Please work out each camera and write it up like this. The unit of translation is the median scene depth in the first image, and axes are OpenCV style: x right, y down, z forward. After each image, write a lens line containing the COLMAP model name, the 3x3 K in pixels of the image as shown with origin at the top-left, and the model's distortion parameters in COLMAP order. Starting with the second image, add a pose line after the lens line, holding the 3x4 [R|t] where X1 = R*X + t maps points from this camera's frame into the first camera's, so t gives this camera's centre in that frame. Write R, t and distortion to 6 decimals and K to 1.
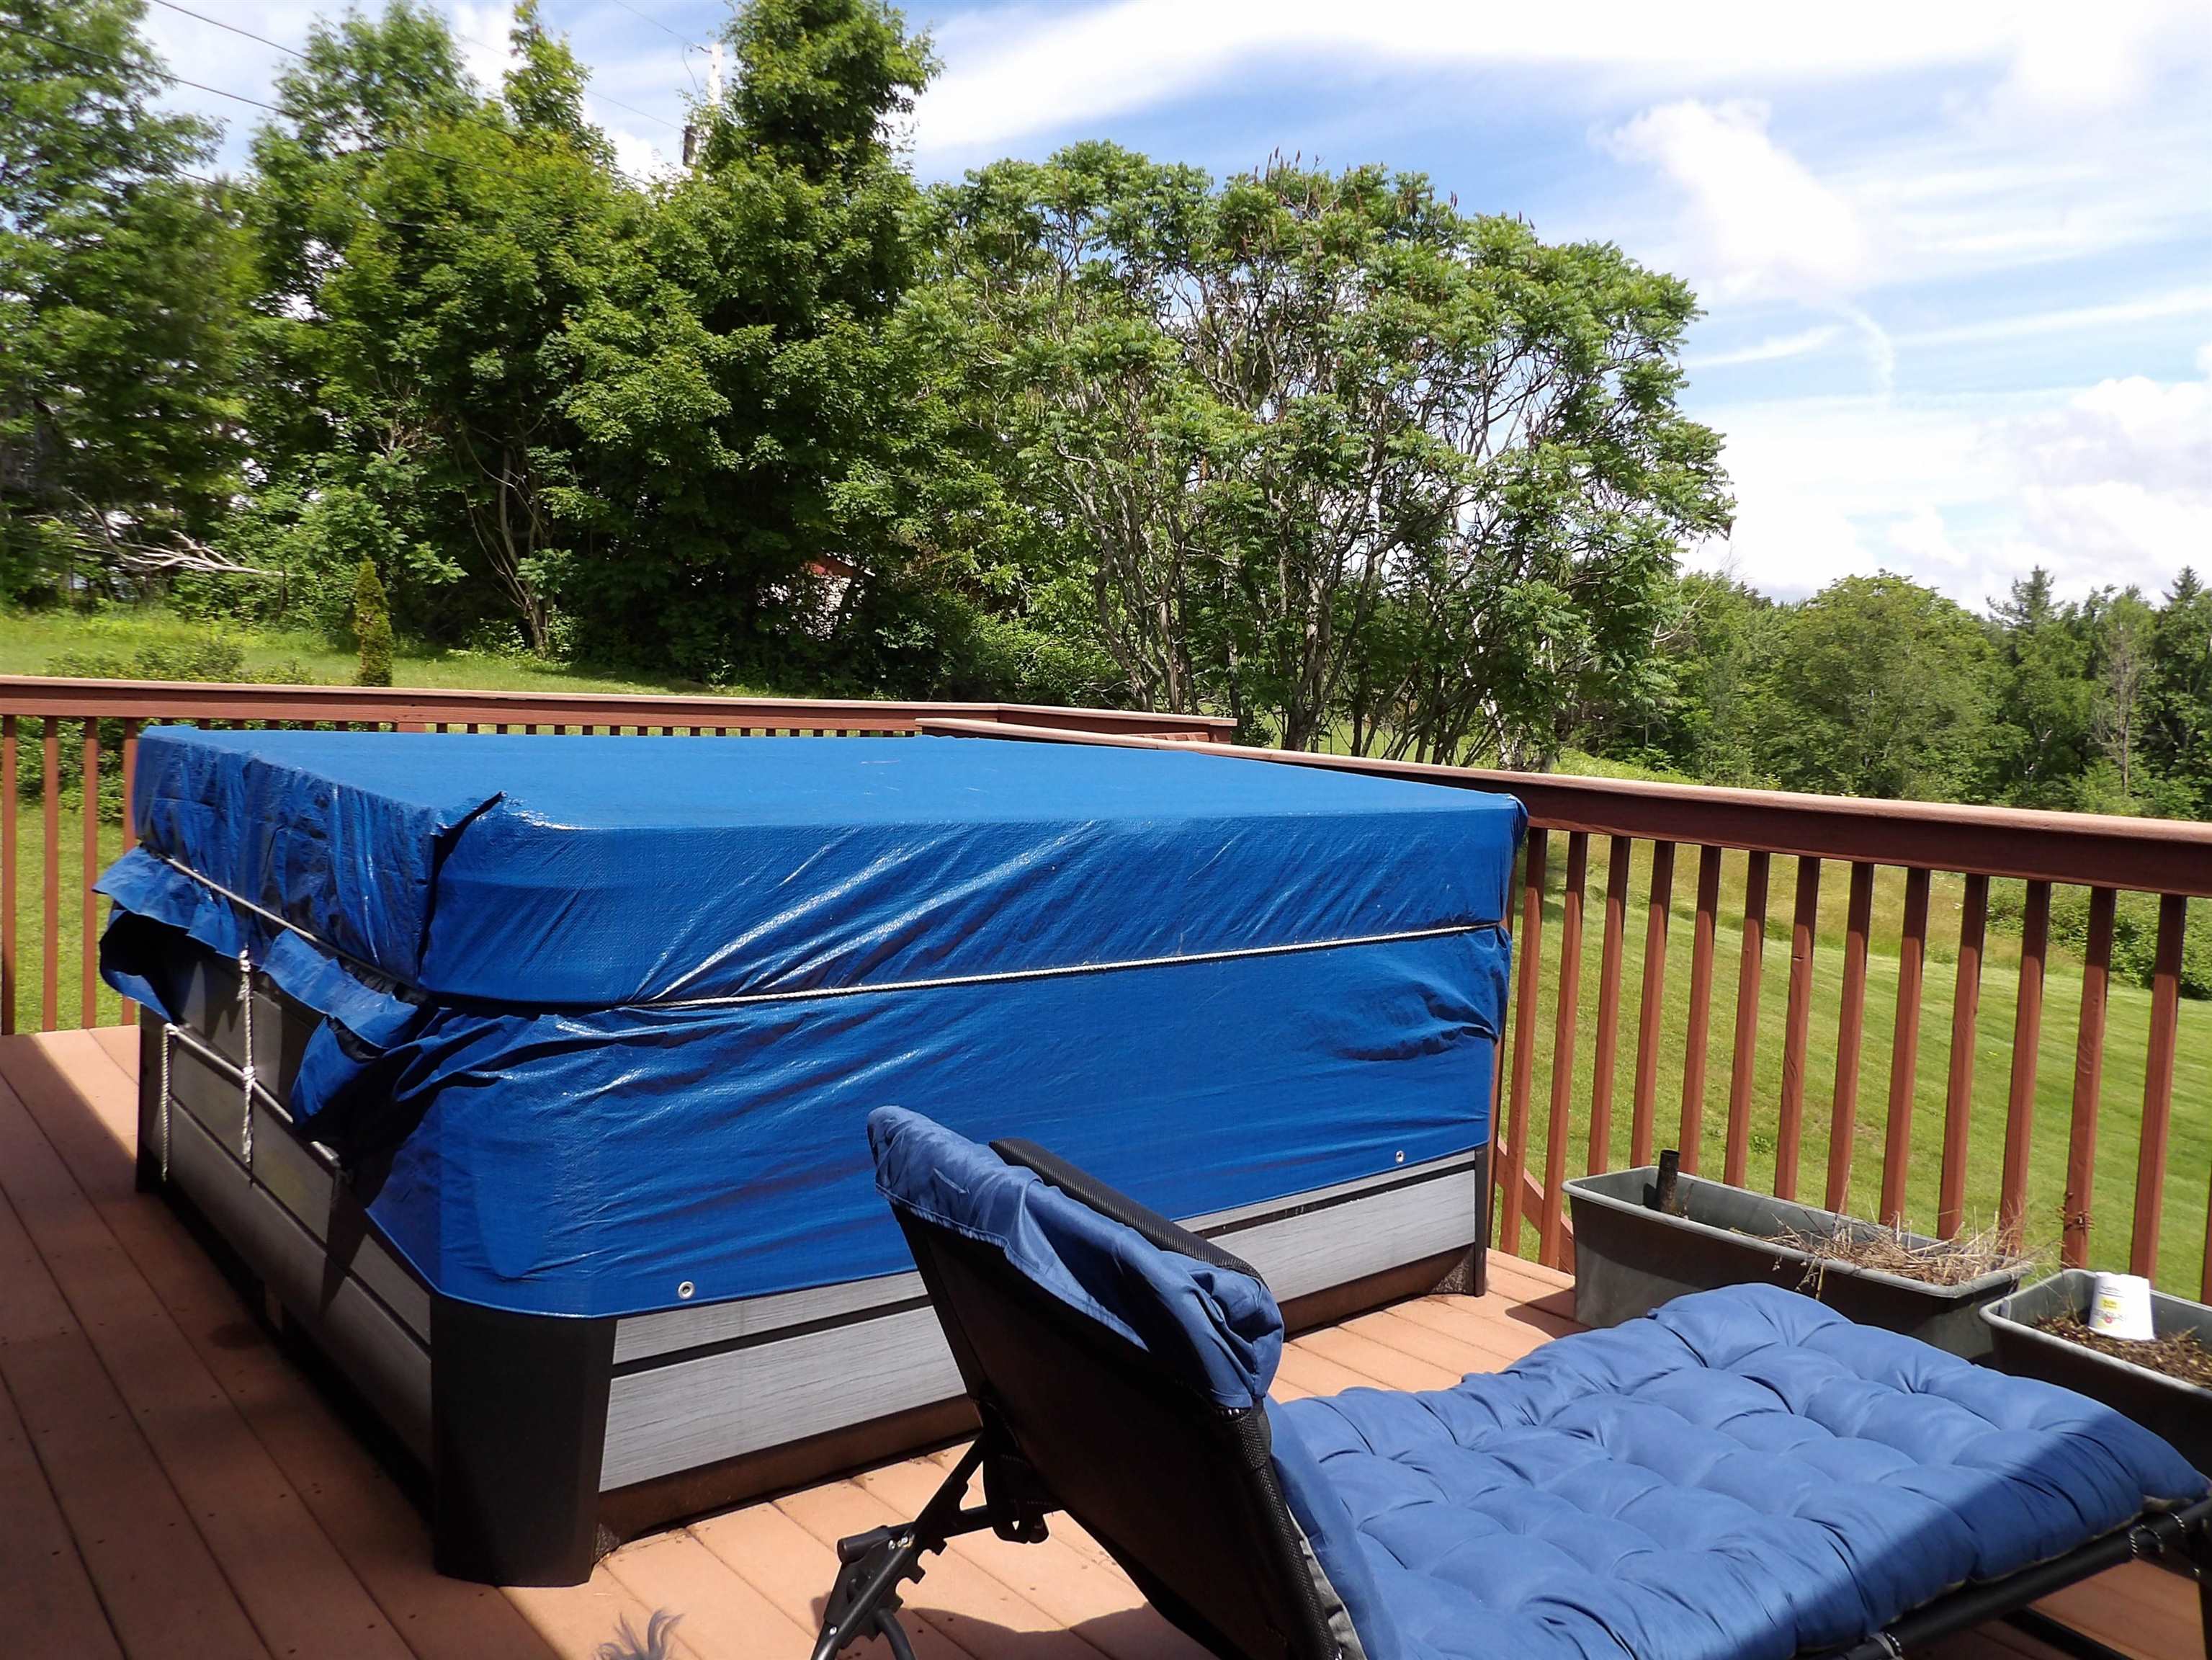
lens RADIAL K [[1625.3, 0, 1106.0], [0, 1625.3, 830.0], [0, 0, 1]] dist [0.005776, 0.006509]
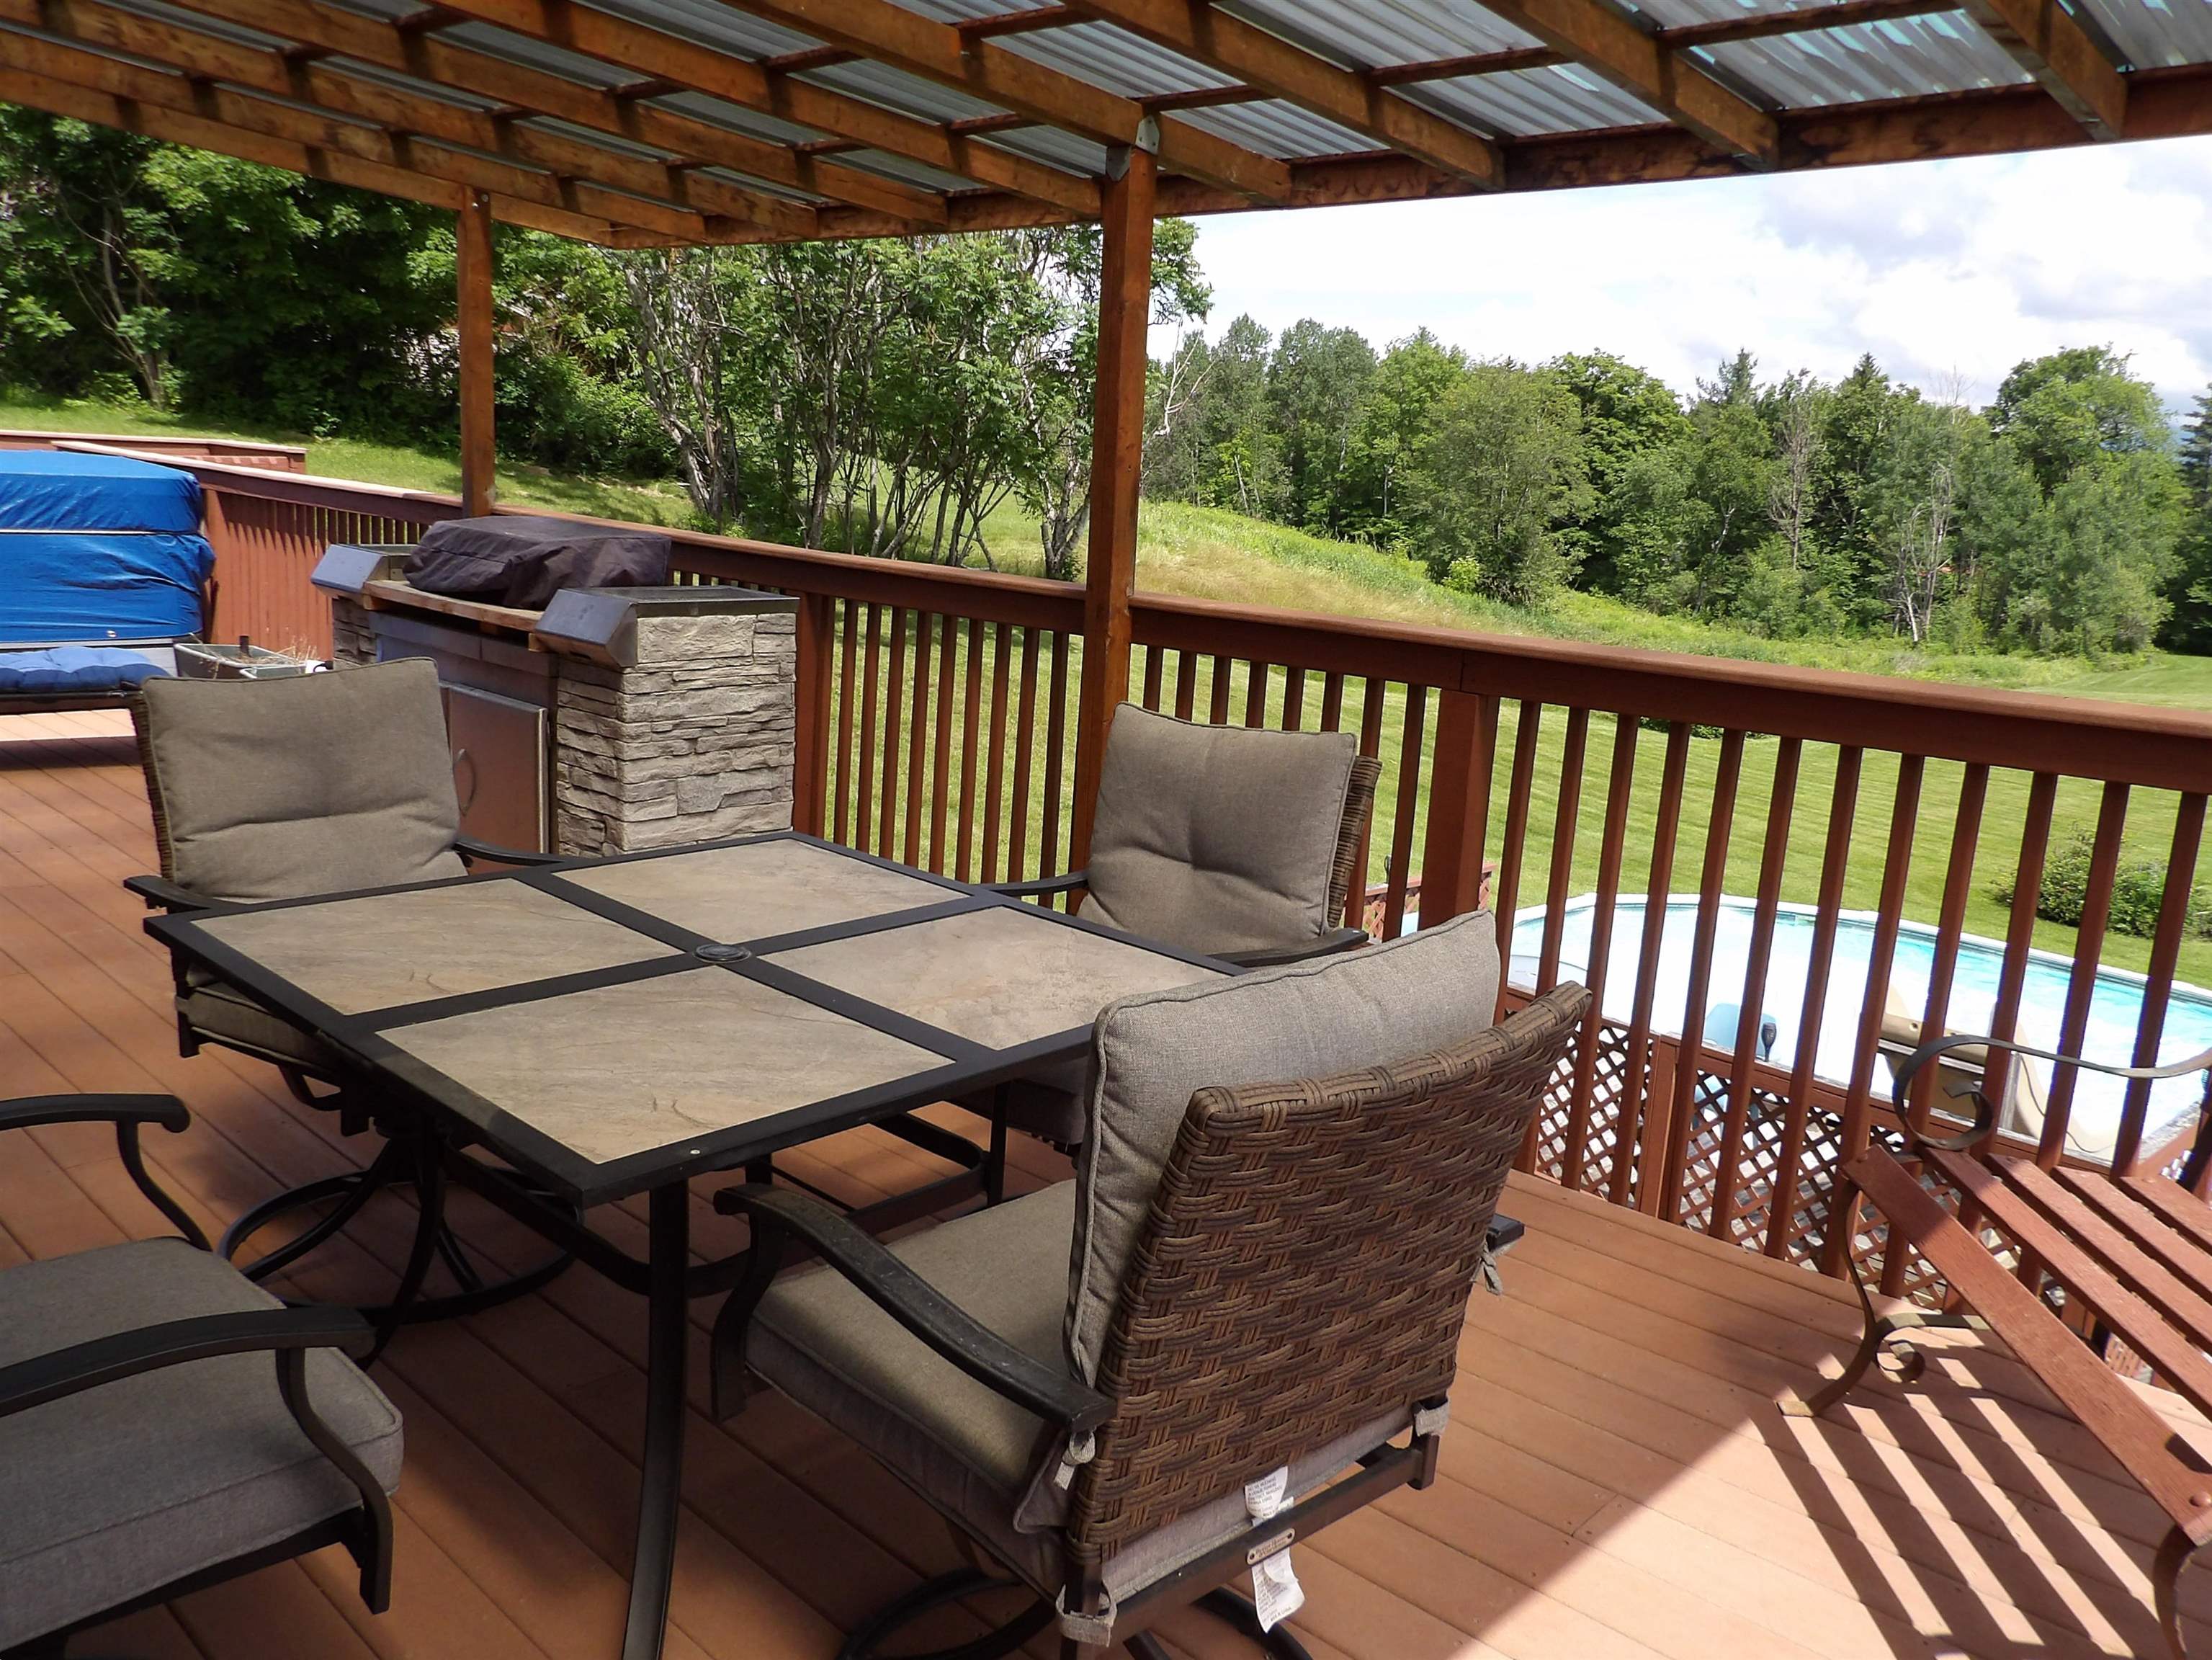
lens RADIAL K [[1657.4, 0, 1090.0], [0, 1657.4, 815.6], [0, 0, 1]] dist [-0.023762, 0.040871]
pose [[0.995664, -0.004632, 0.092904, 0.170604], [-0.007155, 0.991987, 0.126136, 0.019882], [-0.092744, -0.126254, 0.987653, -0.183070]]
